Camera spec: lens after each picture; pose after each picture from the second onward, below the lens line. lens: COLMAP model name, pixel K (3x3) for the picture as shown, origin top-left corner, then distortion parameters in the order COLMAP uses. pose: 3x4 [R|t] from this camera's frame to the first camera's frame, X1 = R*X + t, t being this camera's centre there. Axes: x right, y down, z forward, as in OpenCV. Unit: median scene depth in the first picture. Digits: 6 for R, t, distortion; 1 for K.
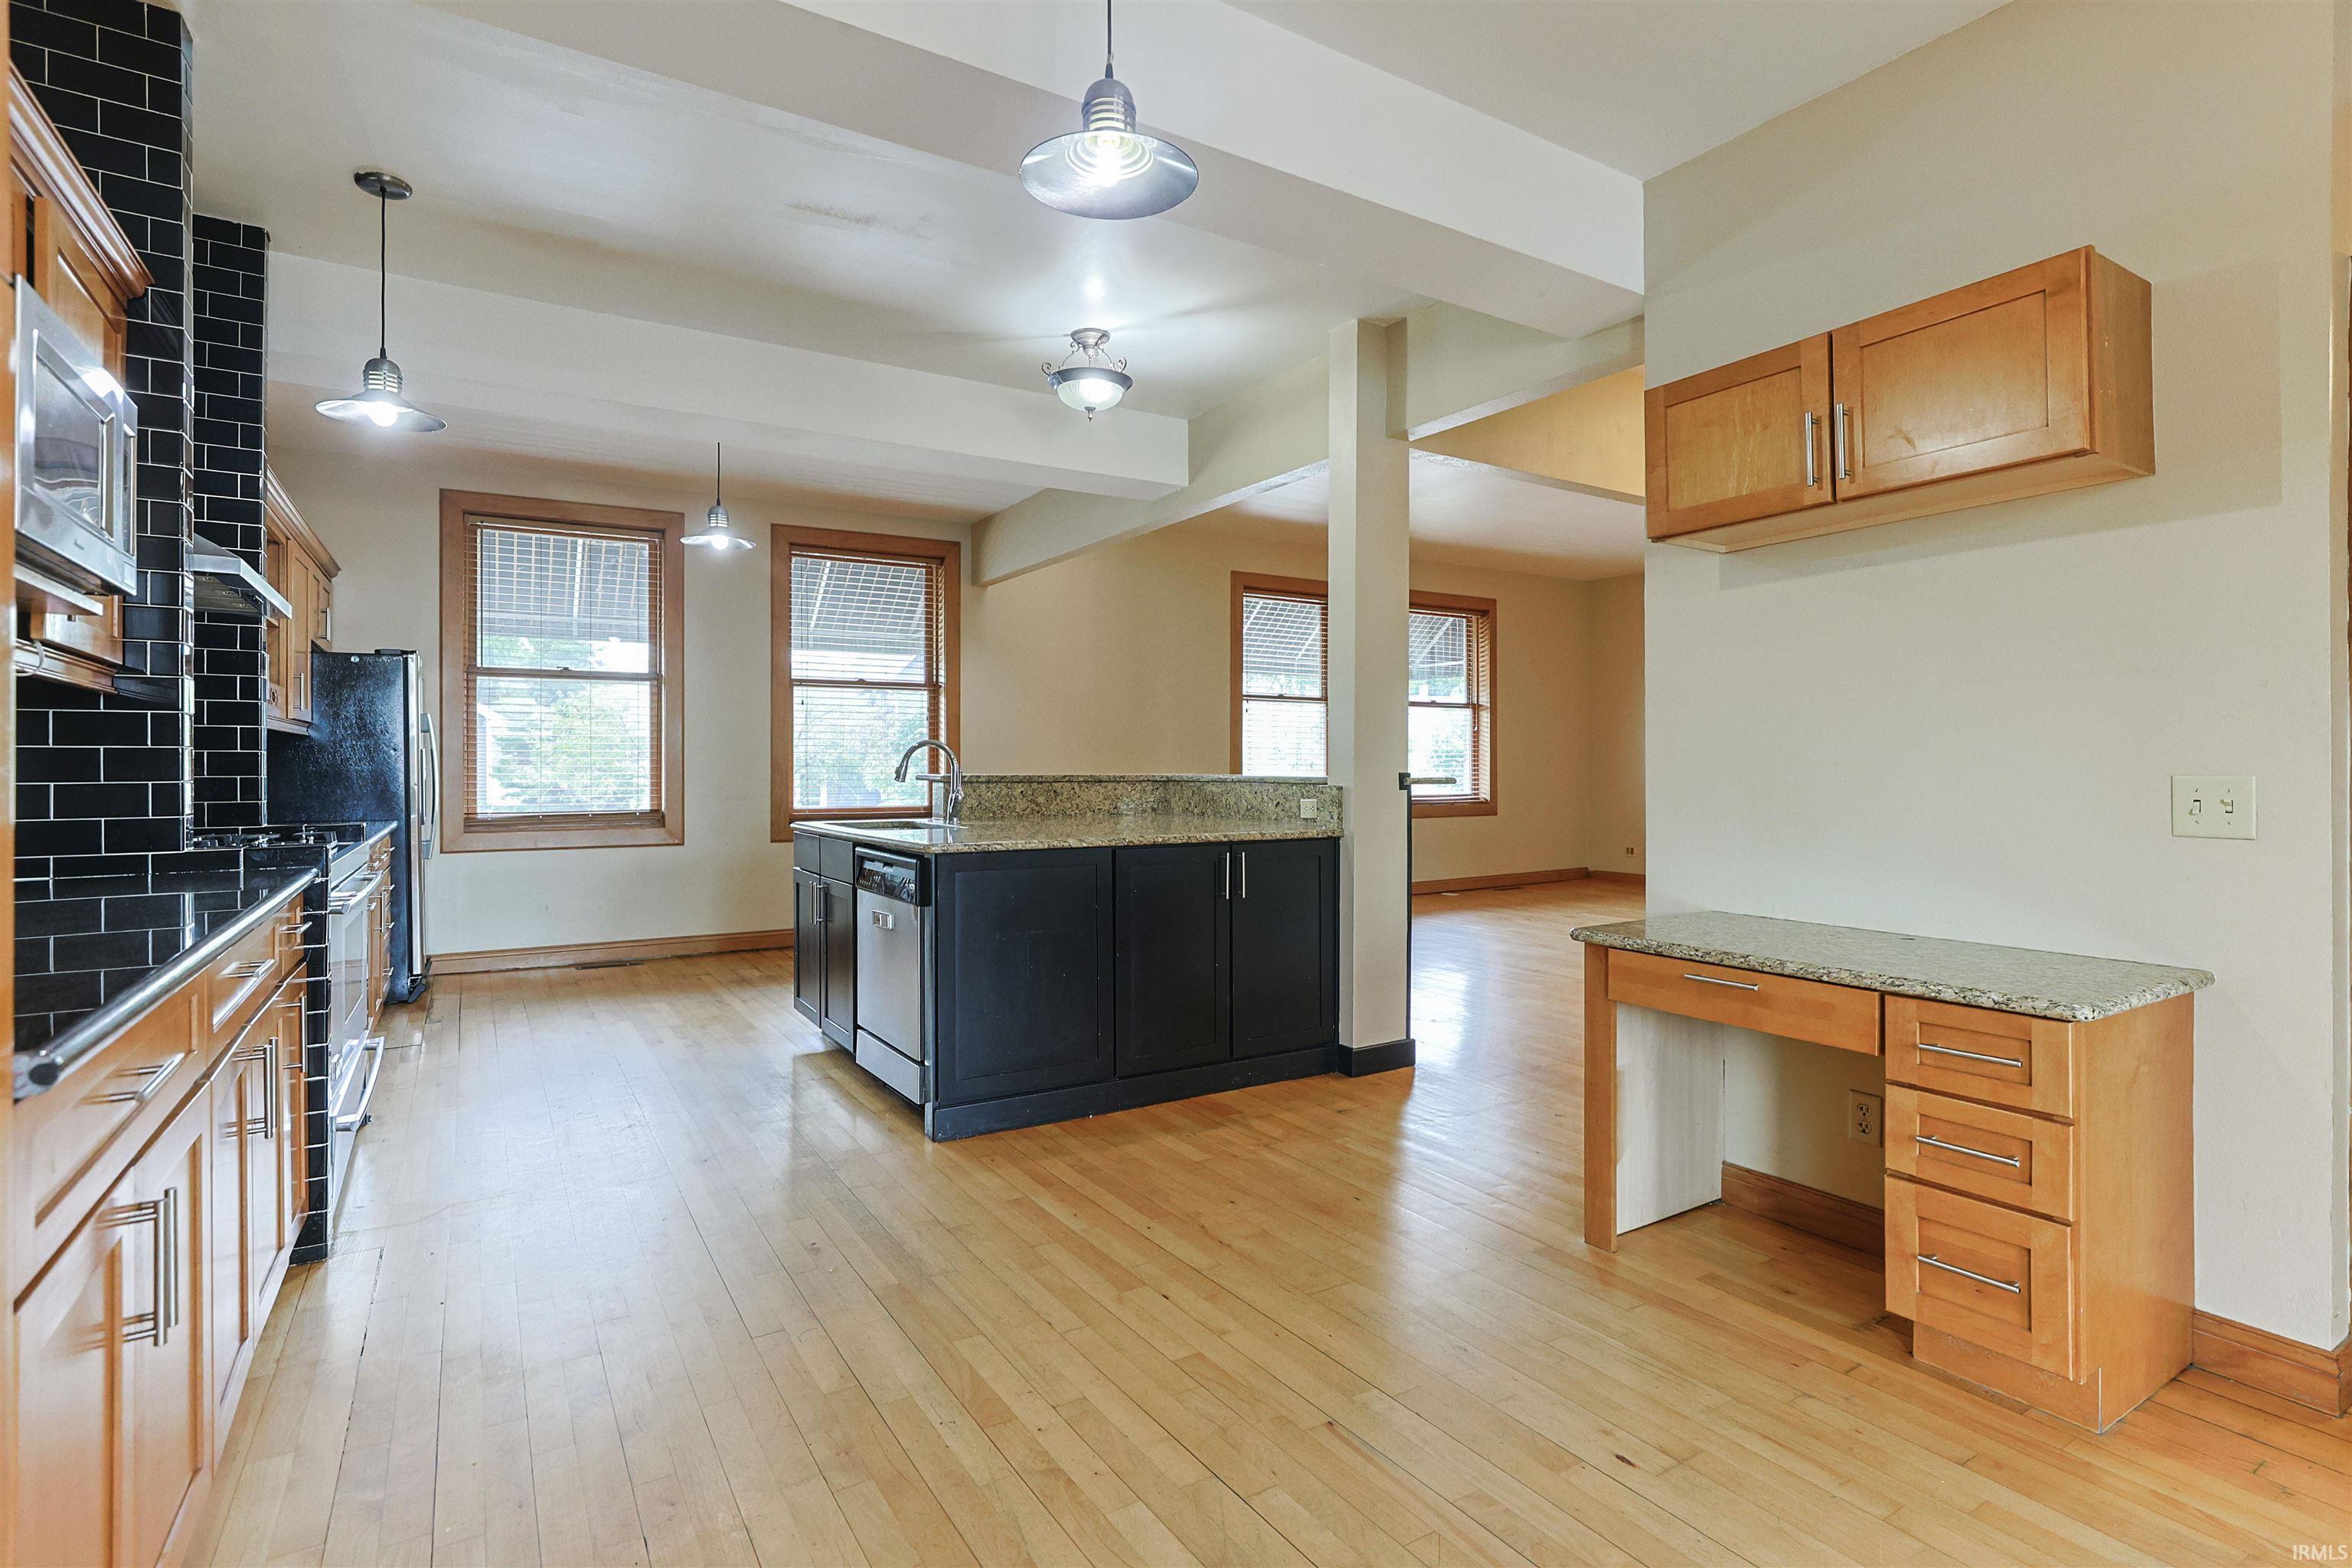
lens RADIAL K [[1168.9, 0, 1169.0], [0, 1168.9, 771.8], [0, 0, 1]] dist [-0.000333, 0.000332]
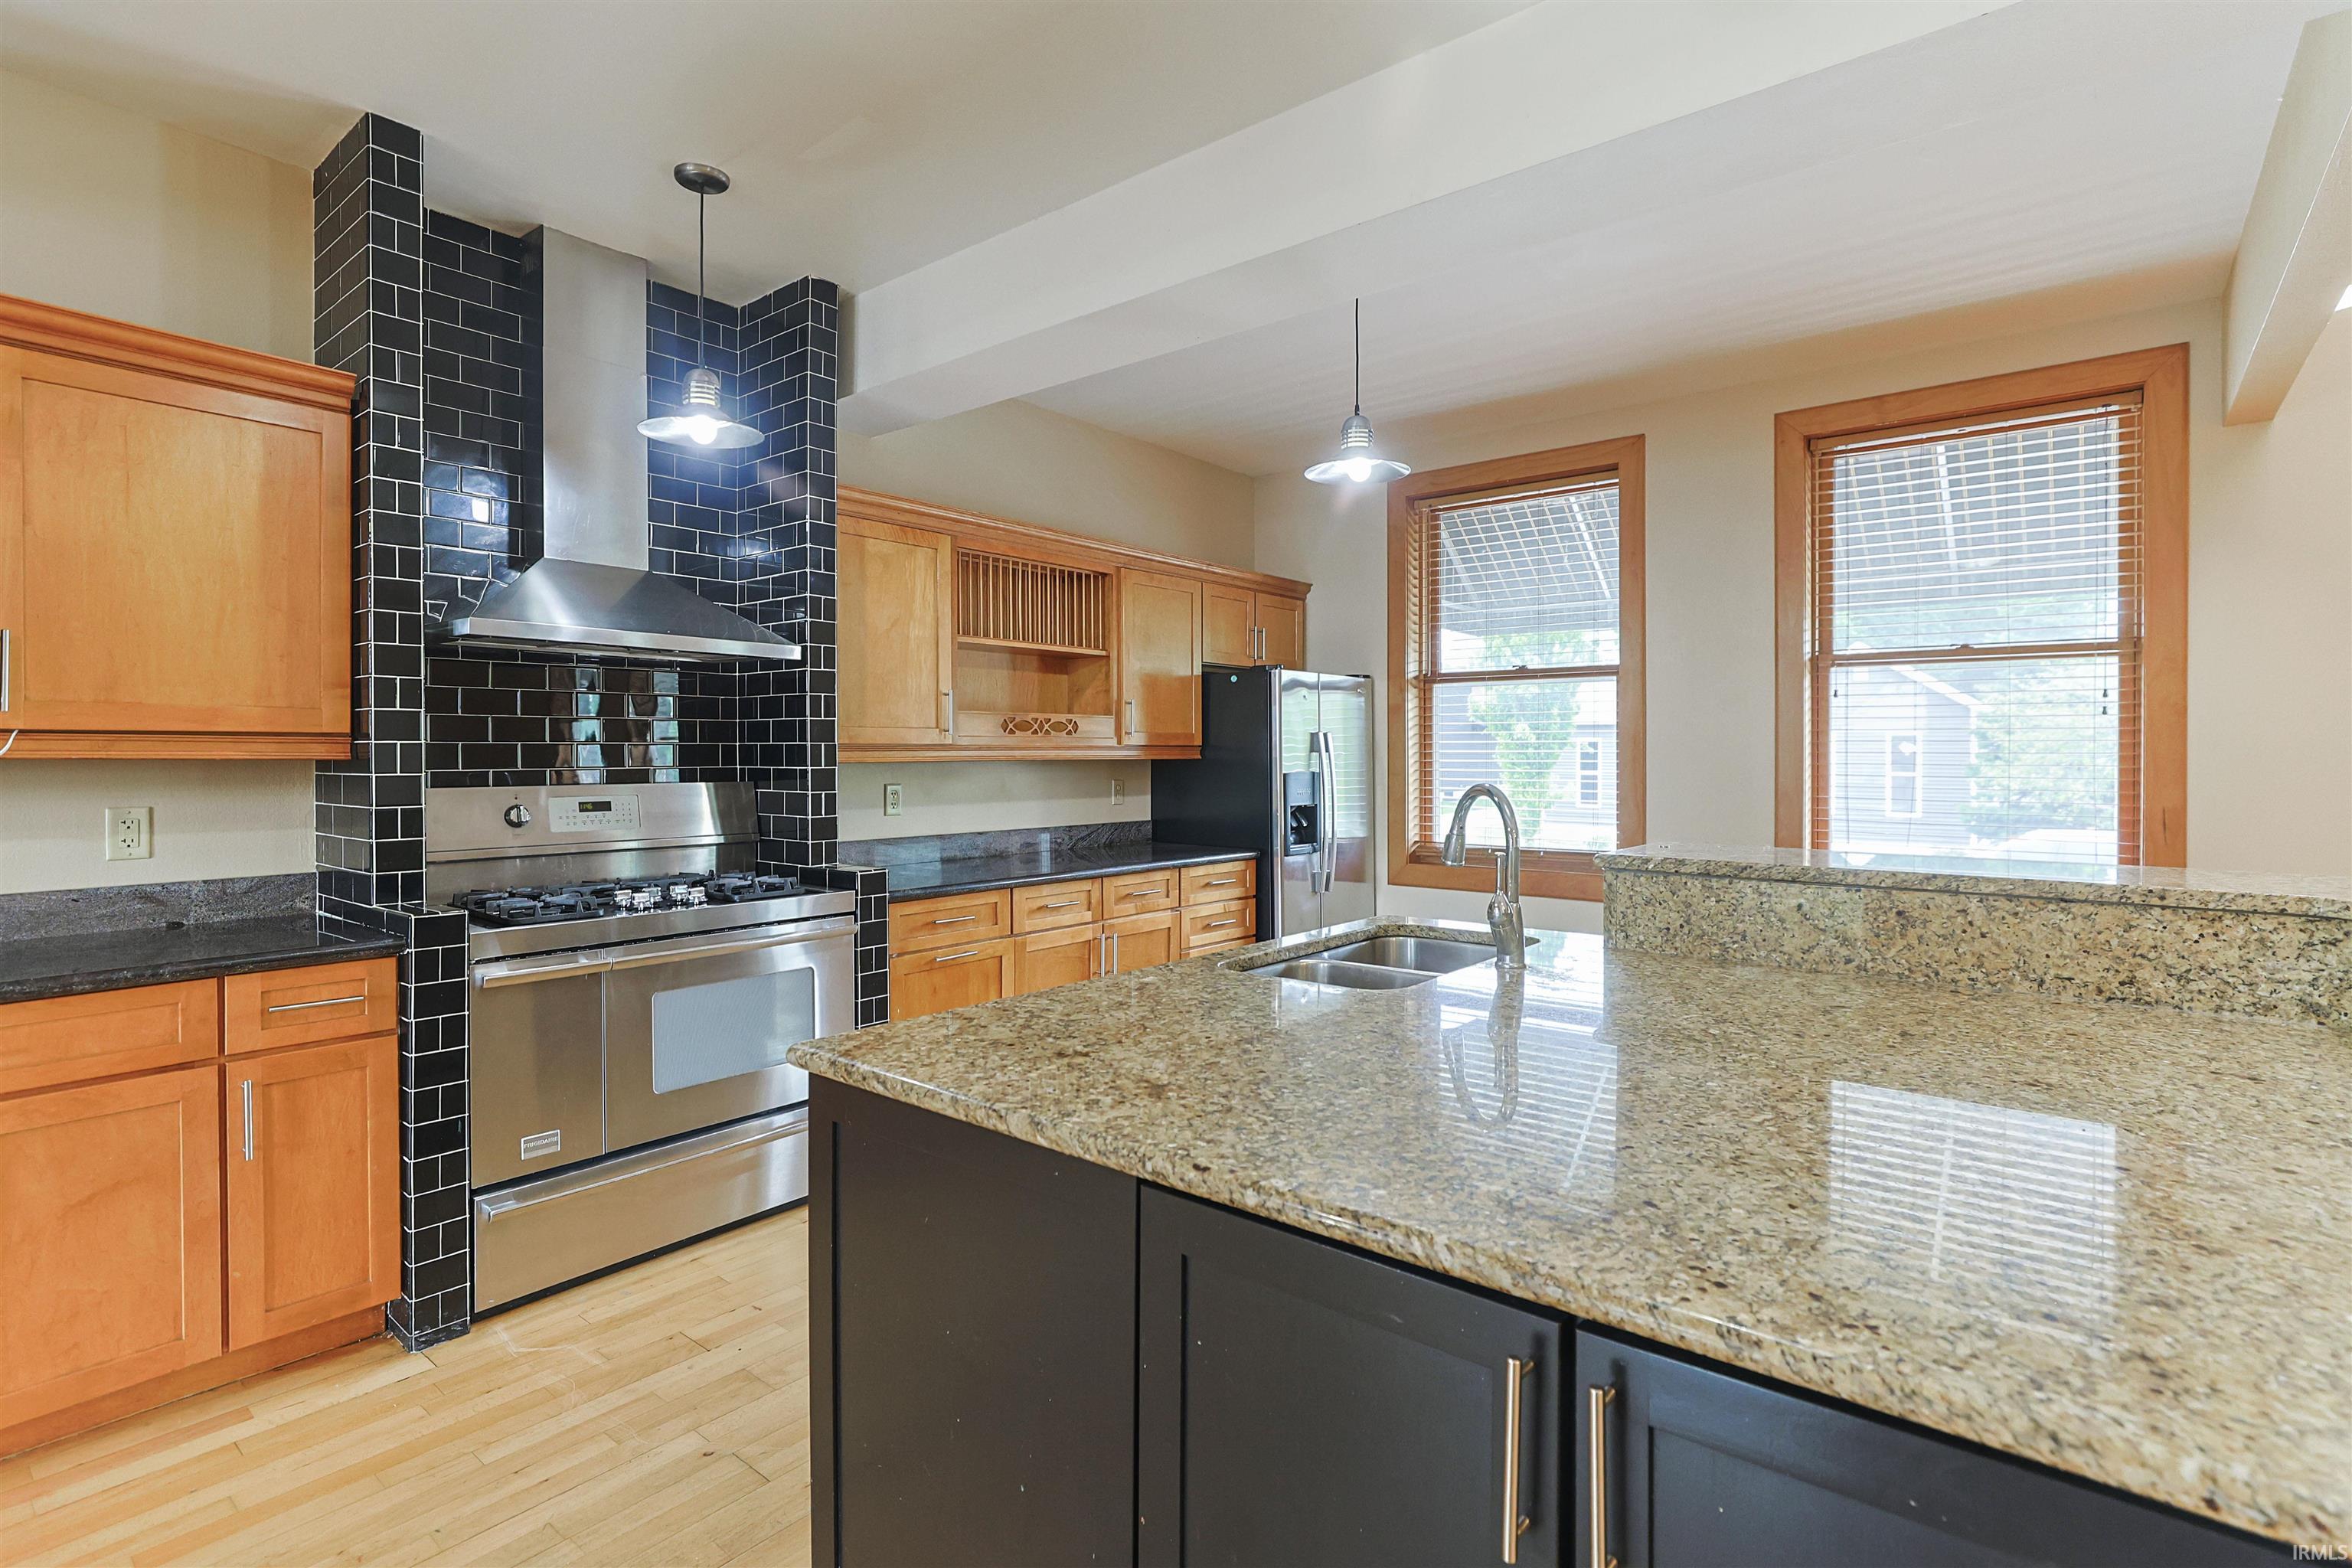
lens RADIAL K [[1141.5, 0, 1180.0], [0, 1141.5, 761.4], [0, 0, 1]] dist [-0.016517, 0.011663]
pose [[0.332730, 0.007360, -0.942993, 0.265176], [-0.001013, 0.999972, 0.007447, -0.054476], [0.943021, -0.001522, 0.332728, 0.957134]]
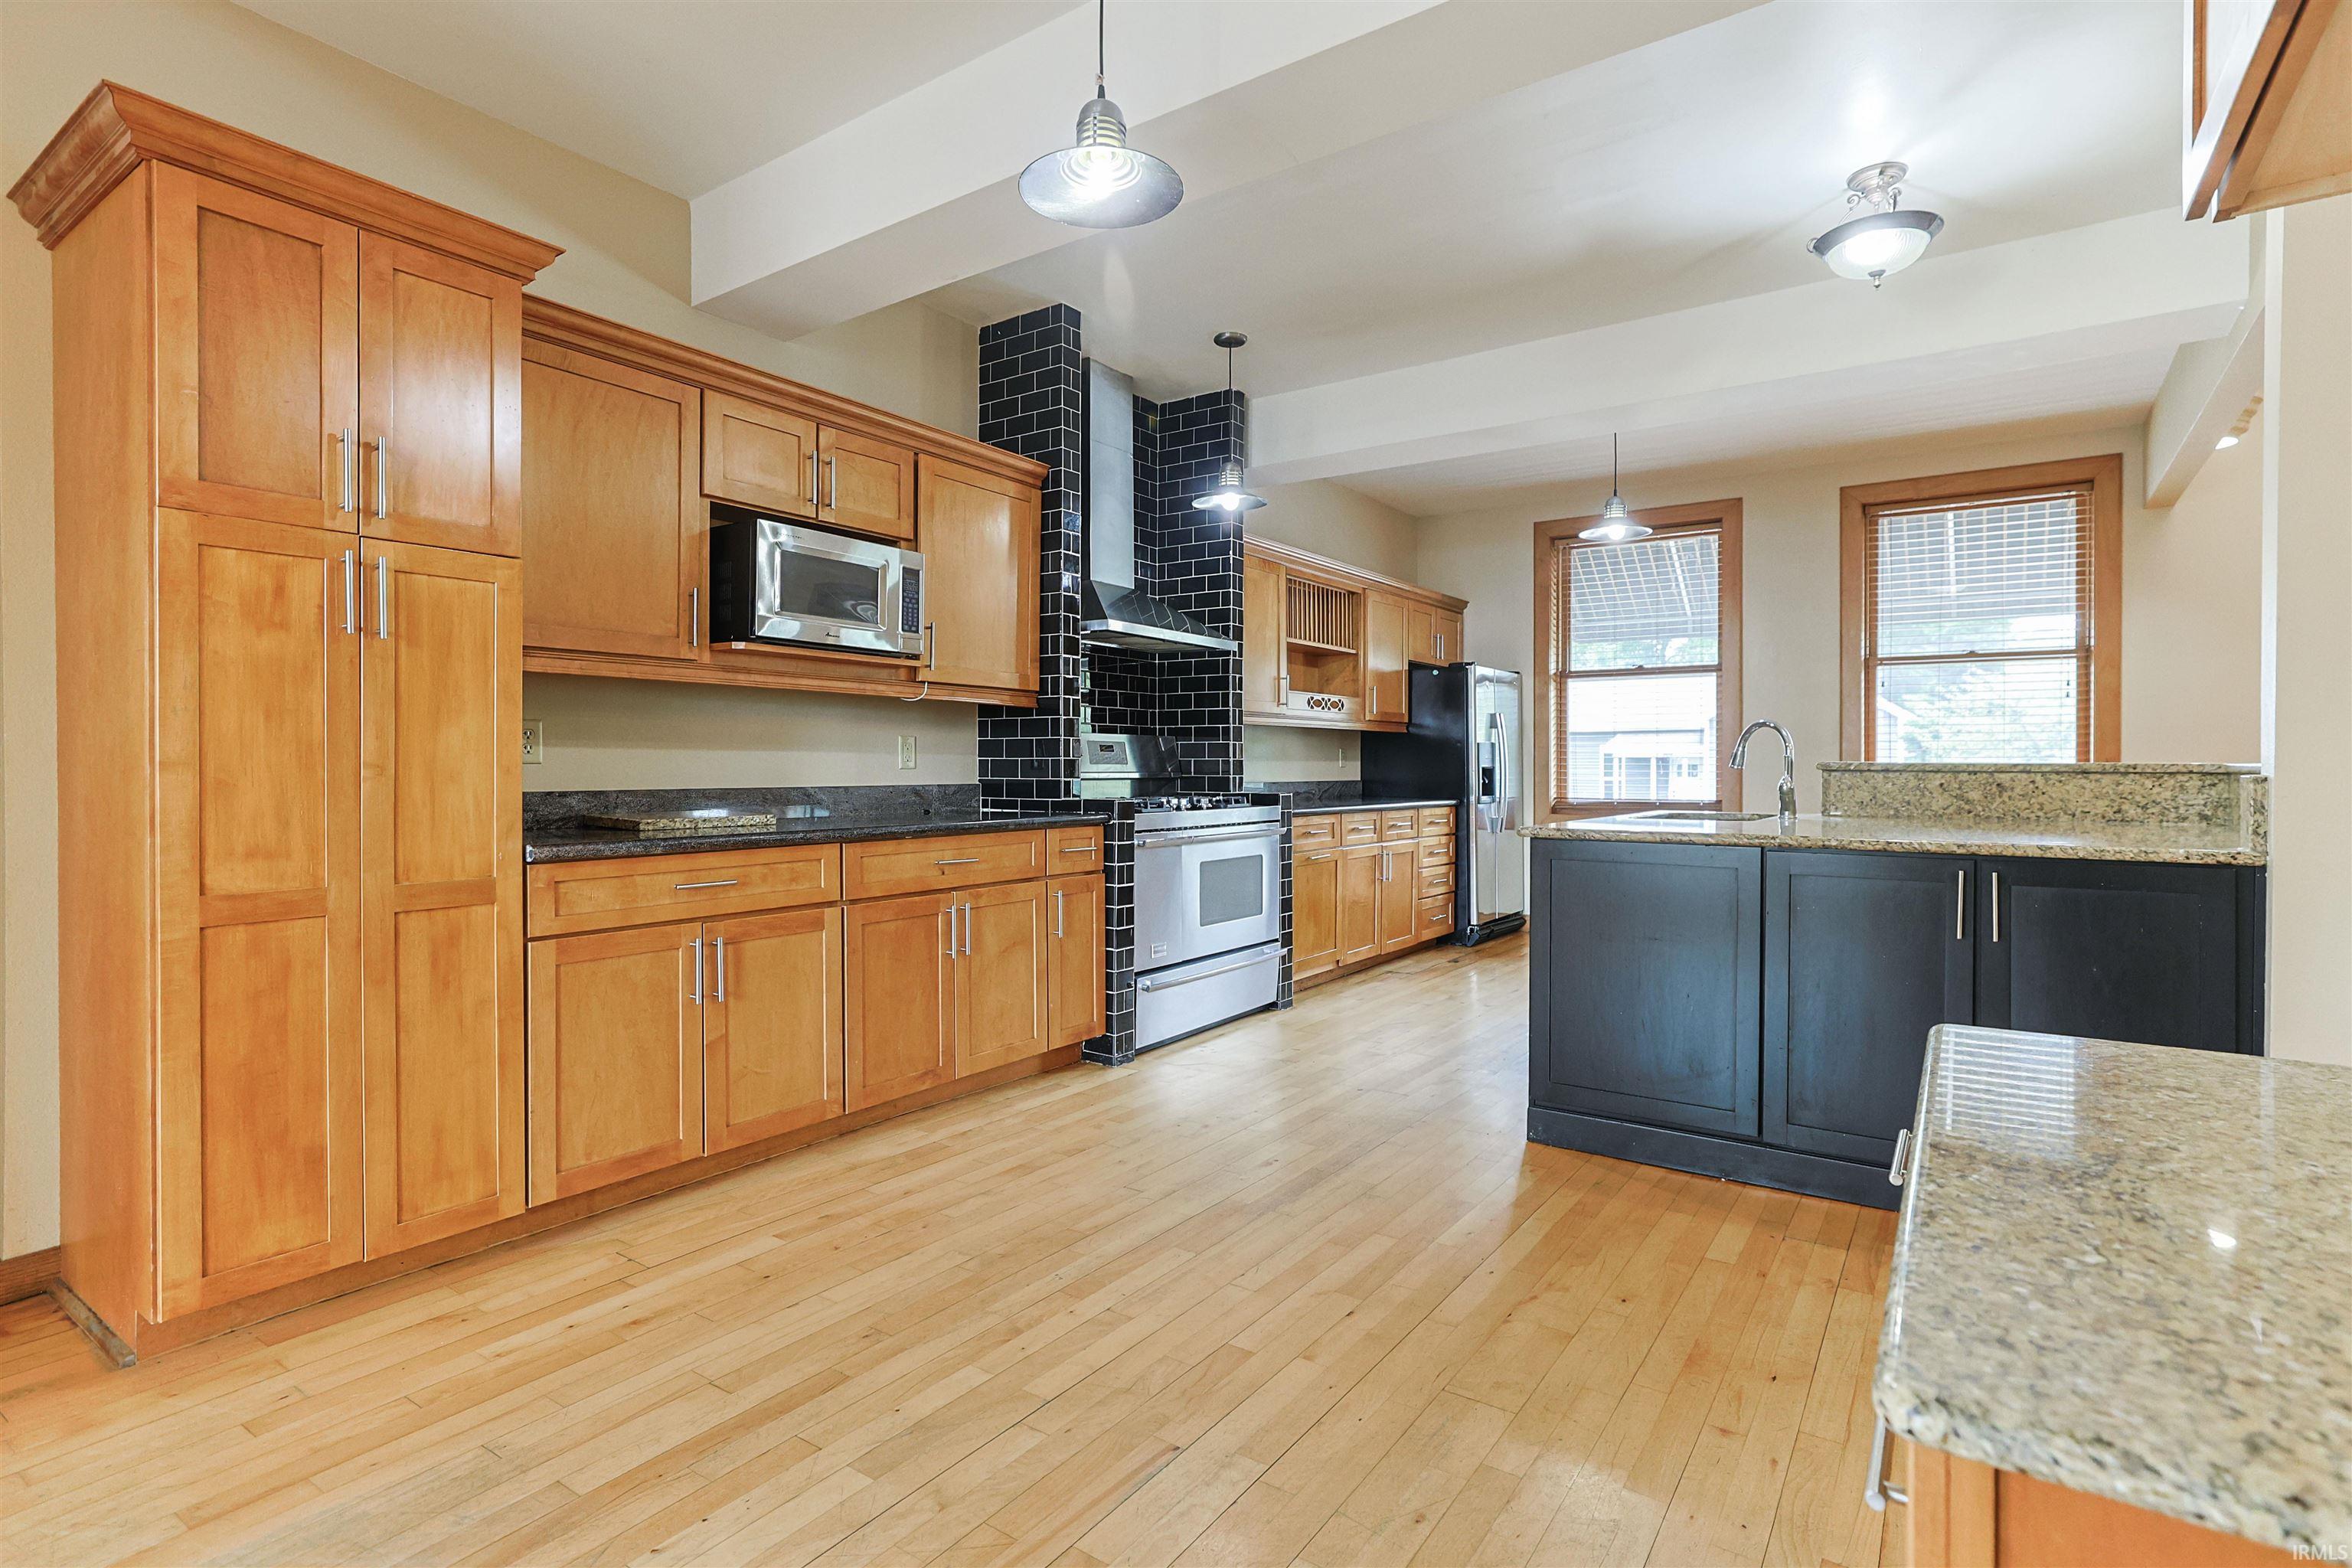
lens RADIAL K [[1142.7, 0, 1182.9], [0, 1142.7, 772.8], [0, 0, 1]] dist [-0.019767, 0.011418]
pose [[0.389009, 0.007733, -0.921202, 0.535438], [-0.004584, 0.999969, 0.006458, 0.009877], [0.921223, 0.001710, 0.389032, 0.363863]]
